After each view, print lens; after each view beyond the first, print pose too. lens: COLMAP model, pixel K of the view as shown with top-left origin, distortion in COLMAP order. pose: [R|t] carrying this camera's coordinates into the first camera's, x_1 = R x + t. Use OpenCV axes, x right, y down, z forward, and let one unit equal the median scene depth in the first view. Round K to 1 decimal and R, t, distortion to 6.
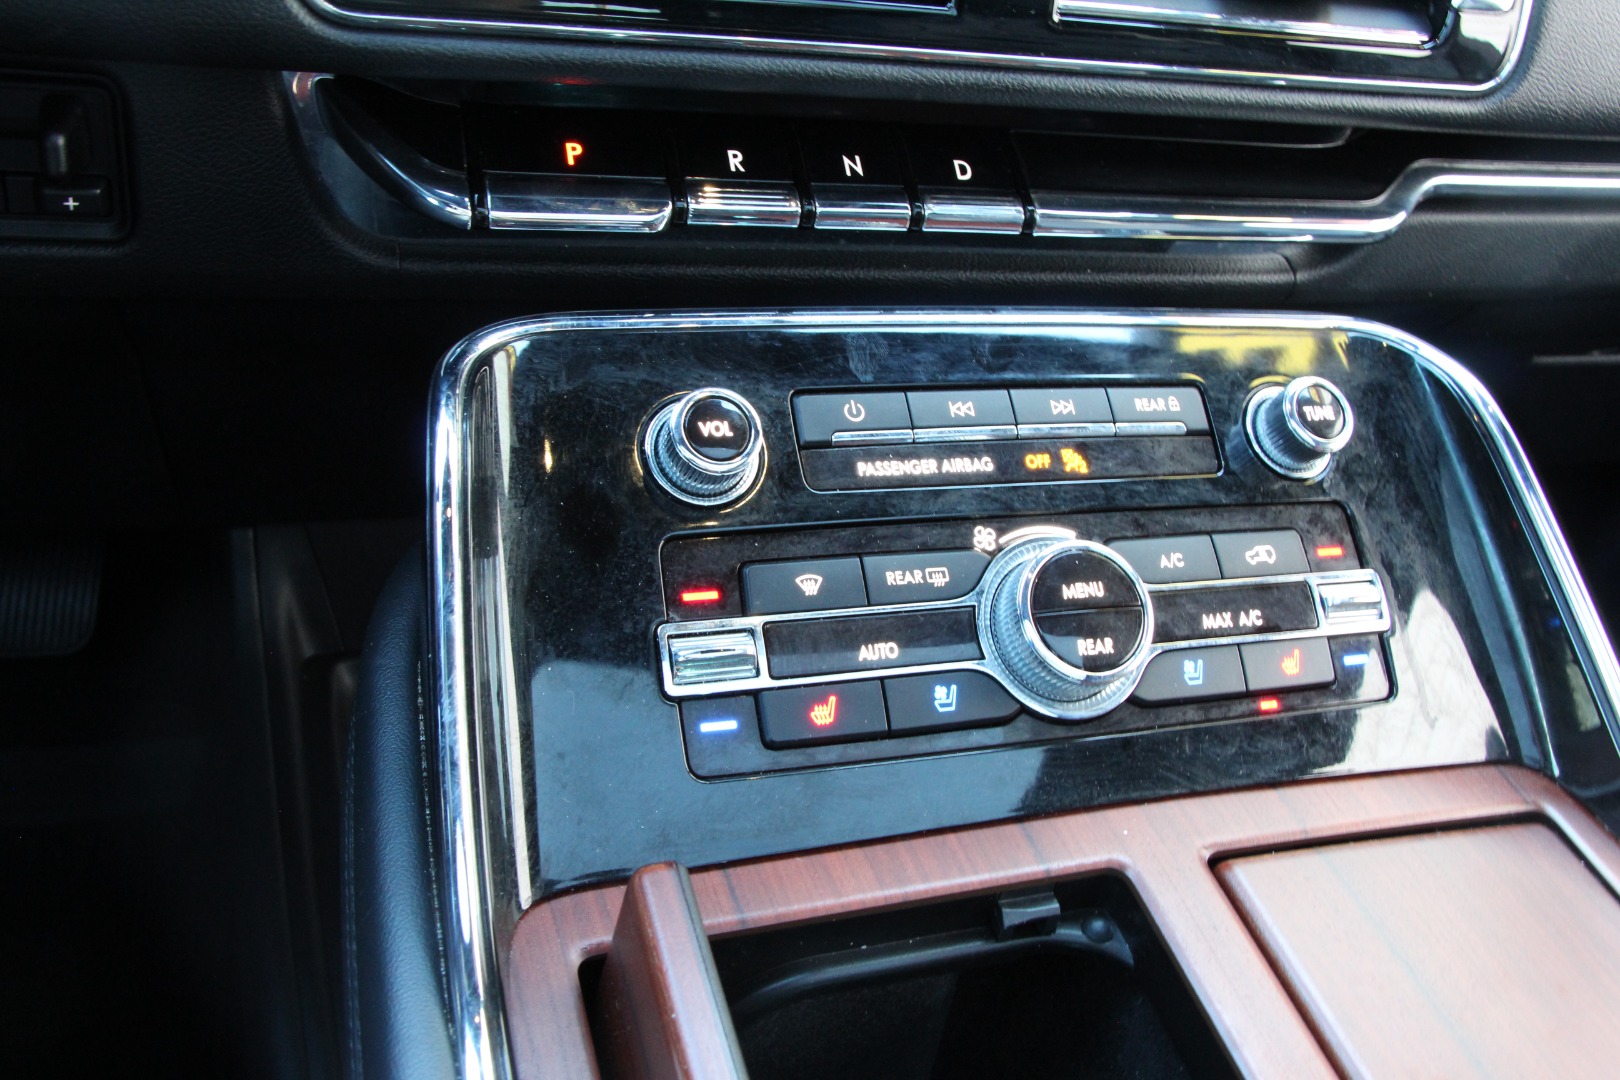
lens RADIAL K [[1493.4, 0, 812.5], [0, 1493.4, 548.0], [0, 0, 1]] dist [-0.150214, 0.143891]
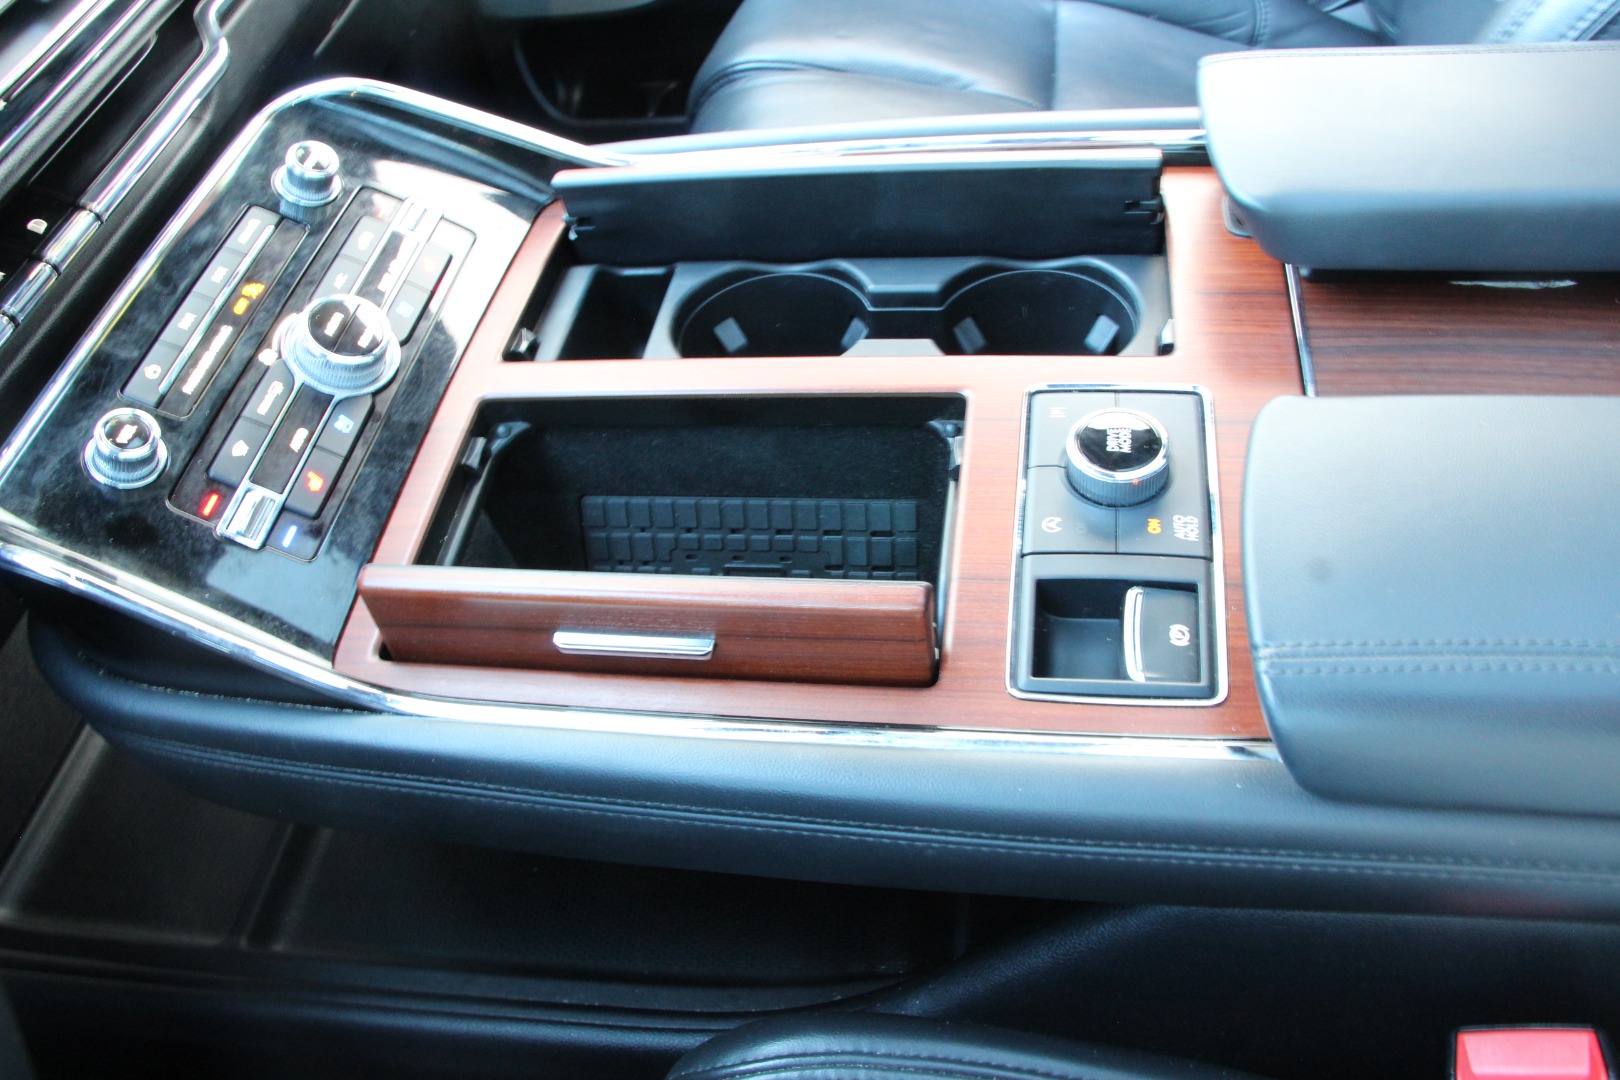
lens RADIAL K [[1301.7, 0, 810.0], [0, 1301.7, 540.0], [0, 0, 1]] dist [-0.187863, 0.151509]
pose [[0.402812, -0.822599, 0.401340, -0.358688], [0.721089, 0.555273, 0.414370, -0.038071], [-0.563713, 0.122489, 0.816838, -0.415847]]
